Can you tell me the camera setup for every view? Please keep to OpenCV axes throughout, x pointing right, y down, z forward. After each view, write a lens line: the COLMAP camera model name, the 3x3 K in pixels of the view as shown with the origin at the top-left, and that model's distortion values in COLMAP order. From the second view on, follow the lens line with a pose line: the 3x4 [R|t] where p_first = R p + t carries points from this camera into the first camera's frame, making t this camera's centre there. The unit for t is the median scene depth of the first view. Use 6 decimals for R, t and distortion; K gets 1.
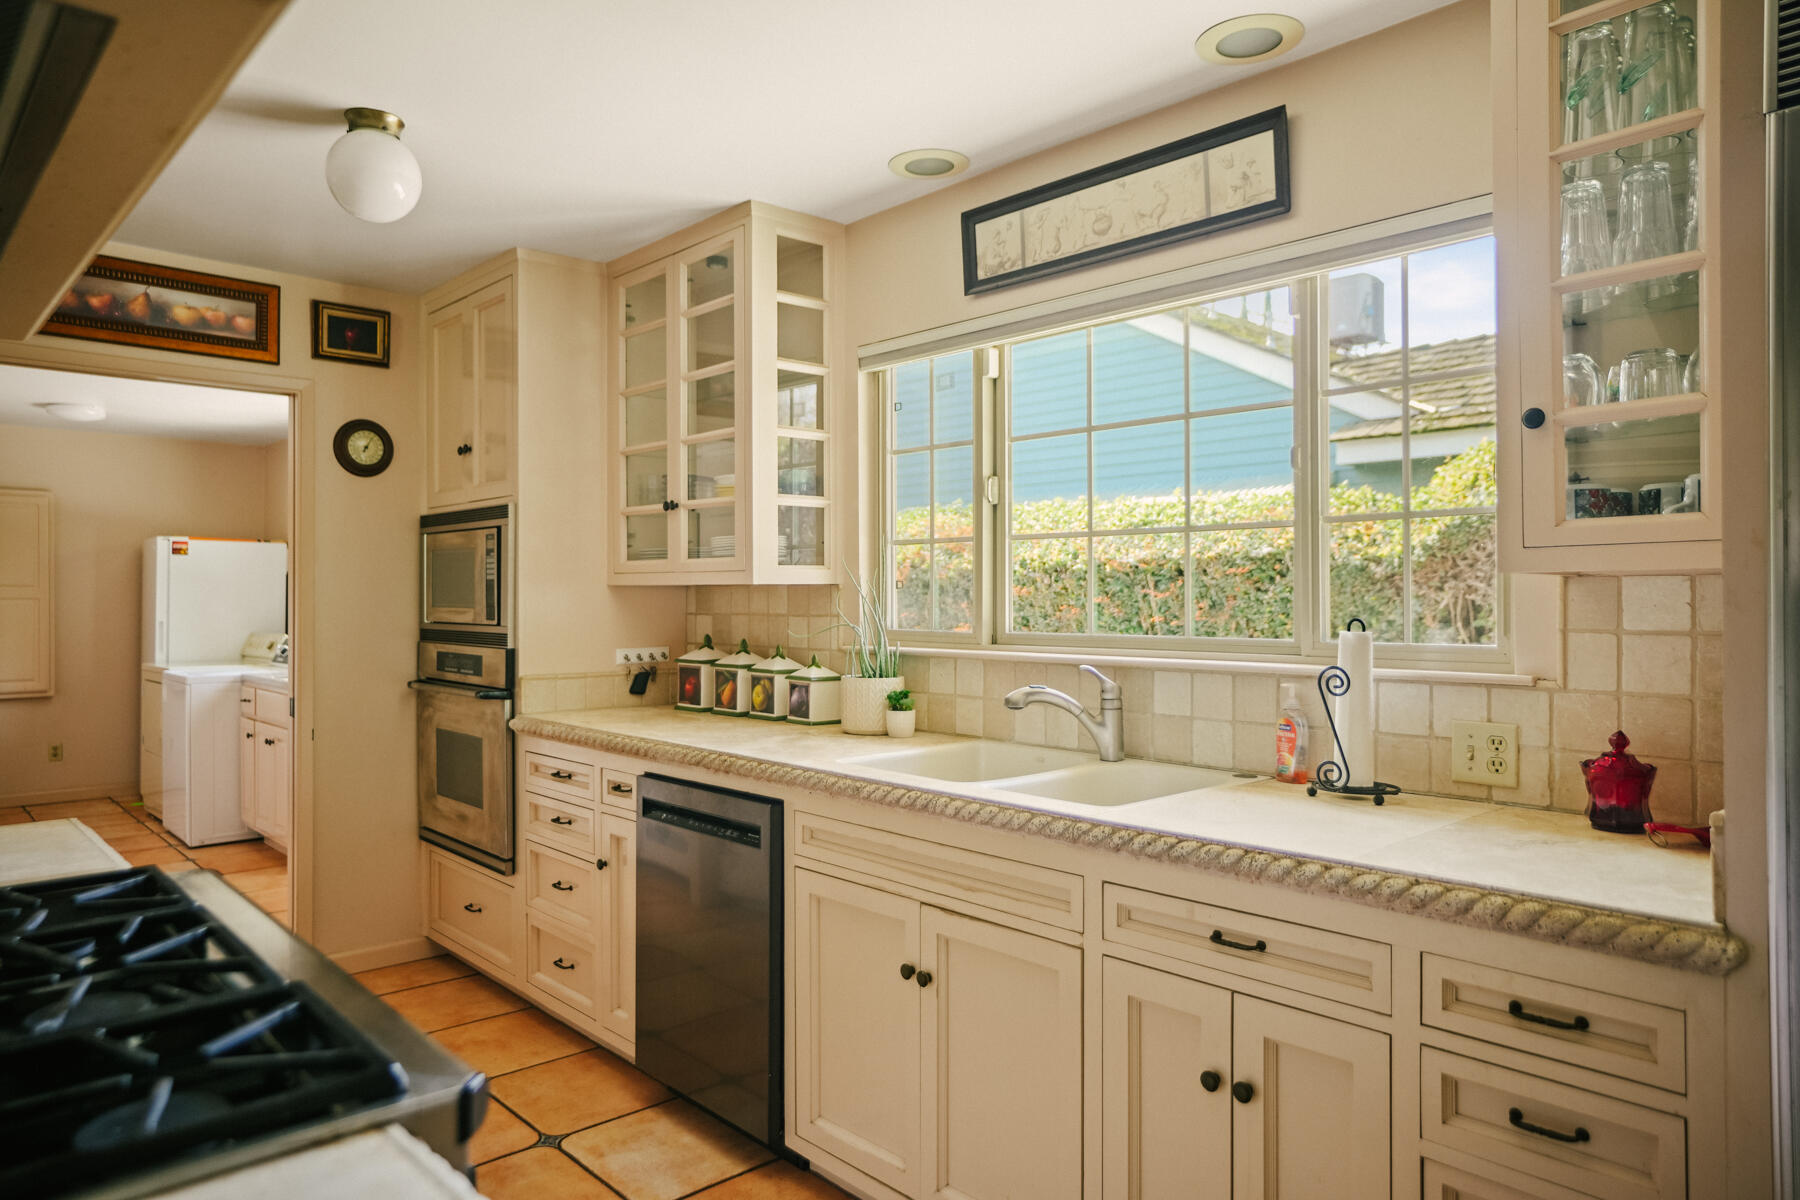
lens RADIAL K [[1150.1, 0, 902.1], [0, 1150.1, 594.5], [0, 0, 1]] dist [0.009167, 0.002555]
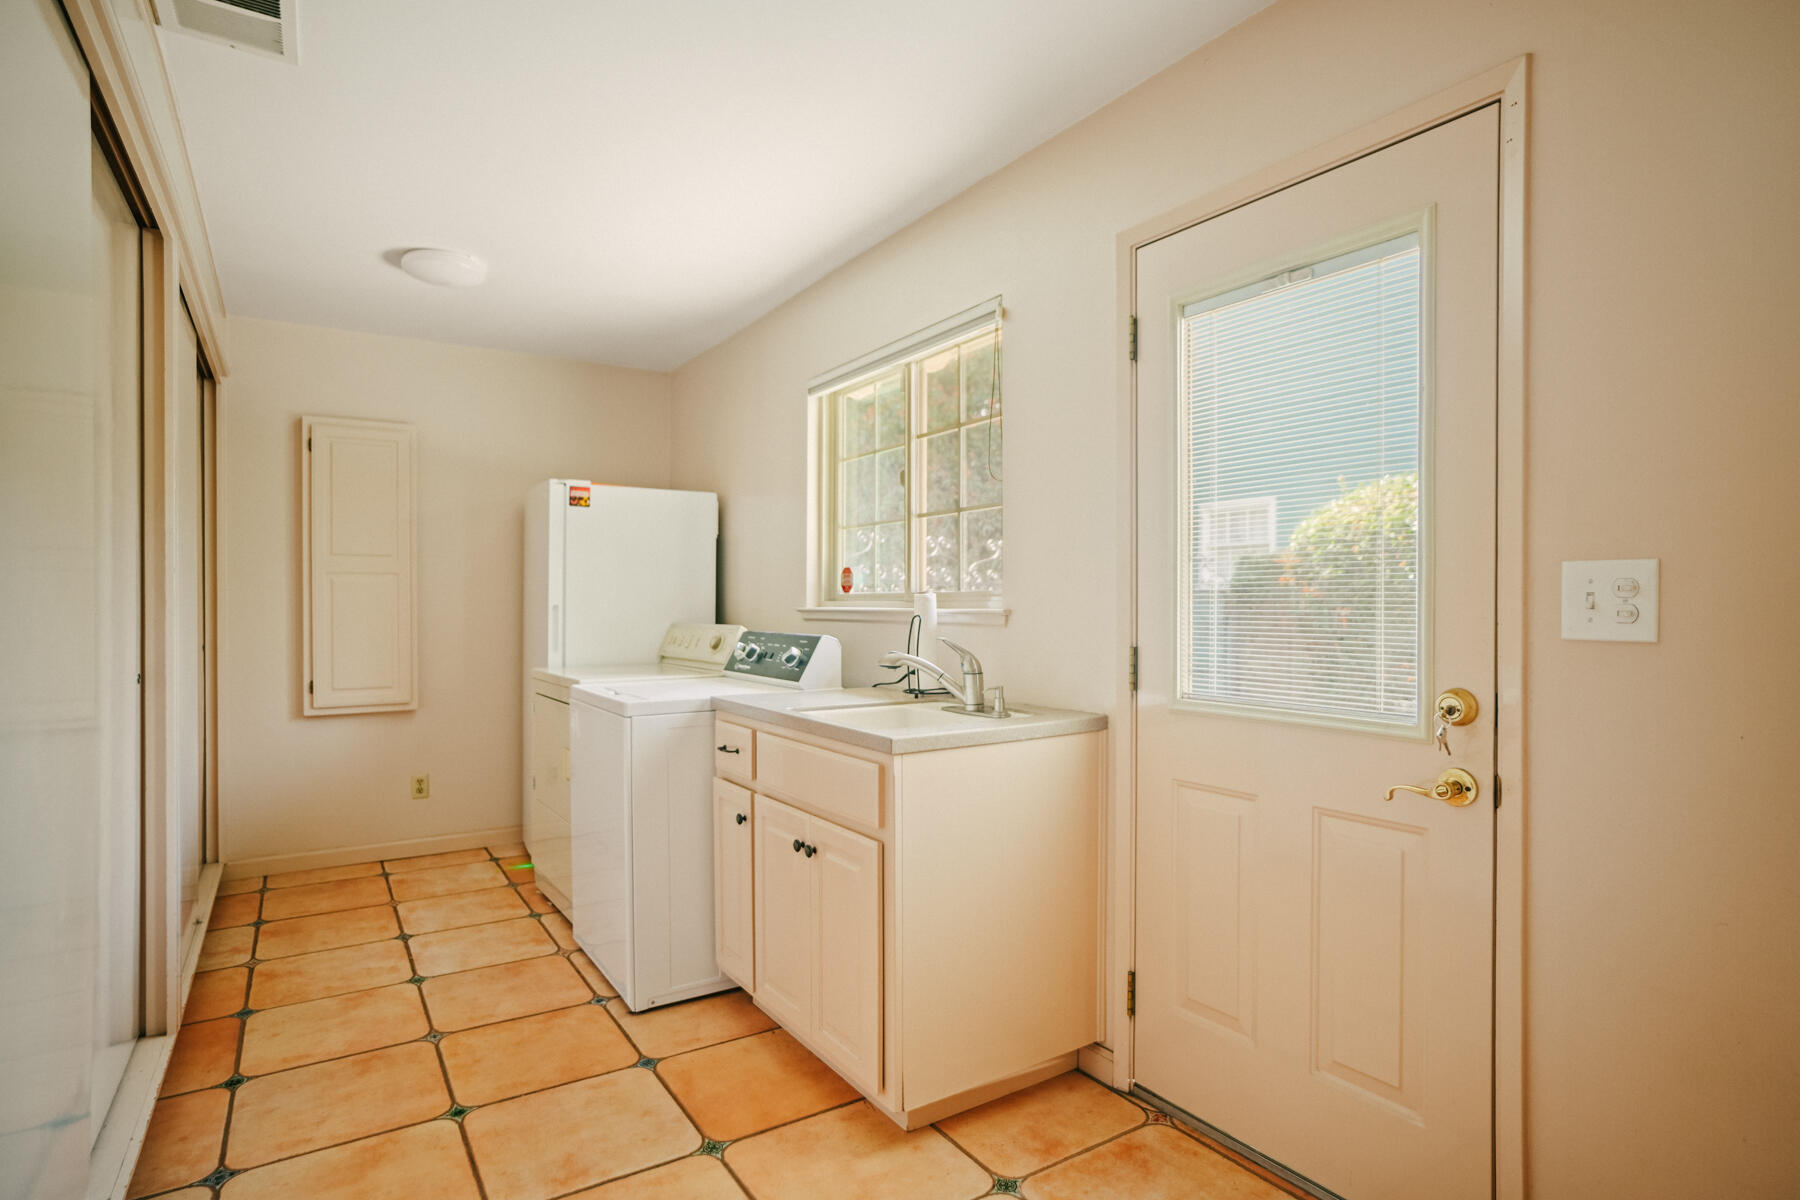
lens RADIAL K [[920.7, 0, 897.5], [0, 920.7, 607.0], [0, 0, 1]] dist [-0.003528, -0.000129]
pose [[0.986406, -0.005382, -0.164241, -0.352553], [0.007422, 0.999903, 0.011807, 0.018505], [0.164161, -0.012865, 0.986350, 0.497896]]
